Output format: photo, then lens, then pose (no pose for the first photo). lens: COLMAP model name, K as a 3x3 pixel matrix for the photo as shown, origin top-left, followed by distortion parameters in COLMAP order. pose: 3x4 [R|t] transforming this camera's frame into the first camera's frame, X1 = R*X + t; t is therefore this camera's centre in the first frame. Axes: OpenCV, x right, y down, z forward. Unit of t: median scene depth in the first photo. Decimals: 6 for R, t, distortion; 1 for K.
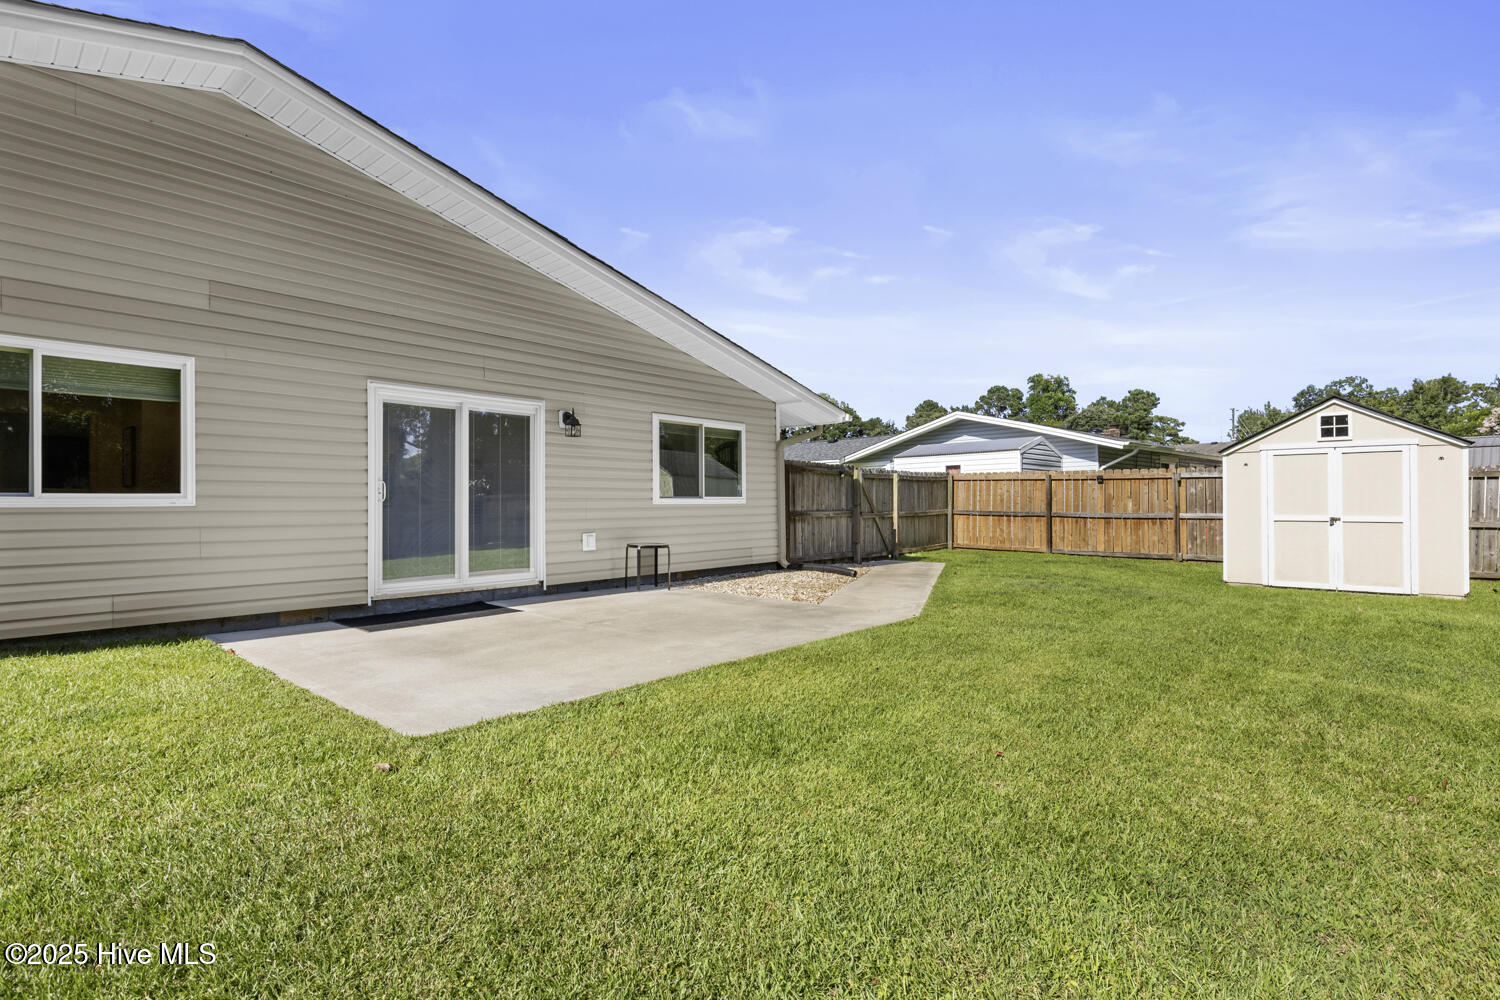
lens RADIAL K [[727.6, 0, 750.1], [0, 727.6, 495.7], [0, 0, 1]] dist [0.001959, -0.000329]
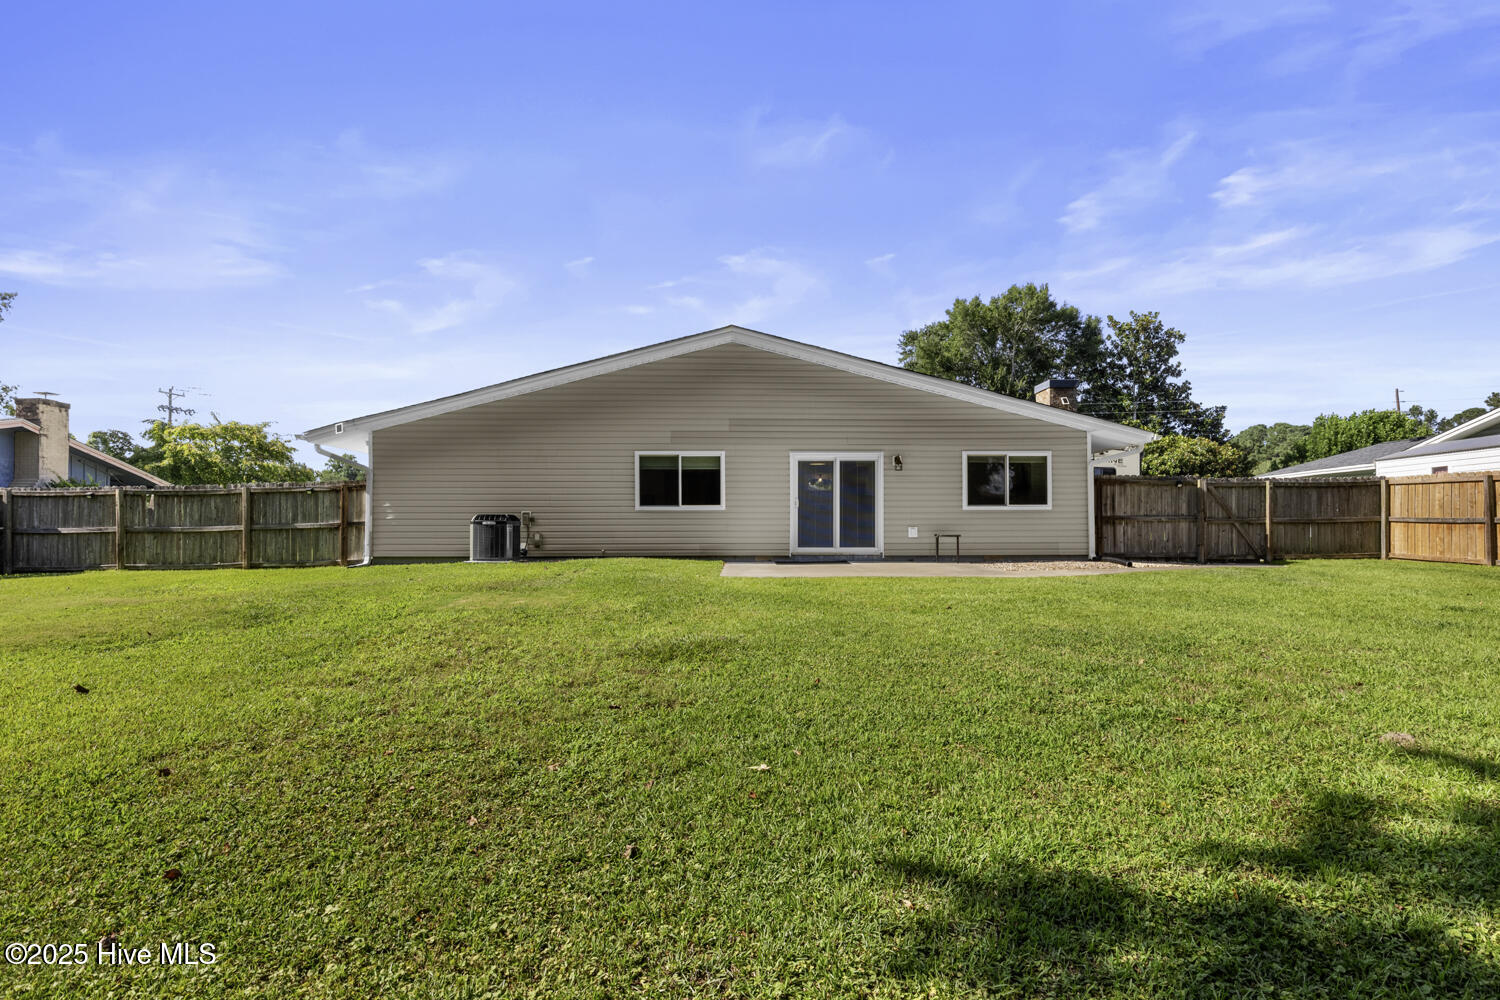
lens RADIAL K [[727.6, 0, 750.5], [0, 727.6, 507.3], [0, 0, 1]] dist [0.001959, -0.000329]
pose [[0.645999, -0.011520, -0.763251, 0.823070], [0.006079, 0.999932, -0.009947, 0.020749], [0.763314, 0.001786, 0.646025, -0.375570]]
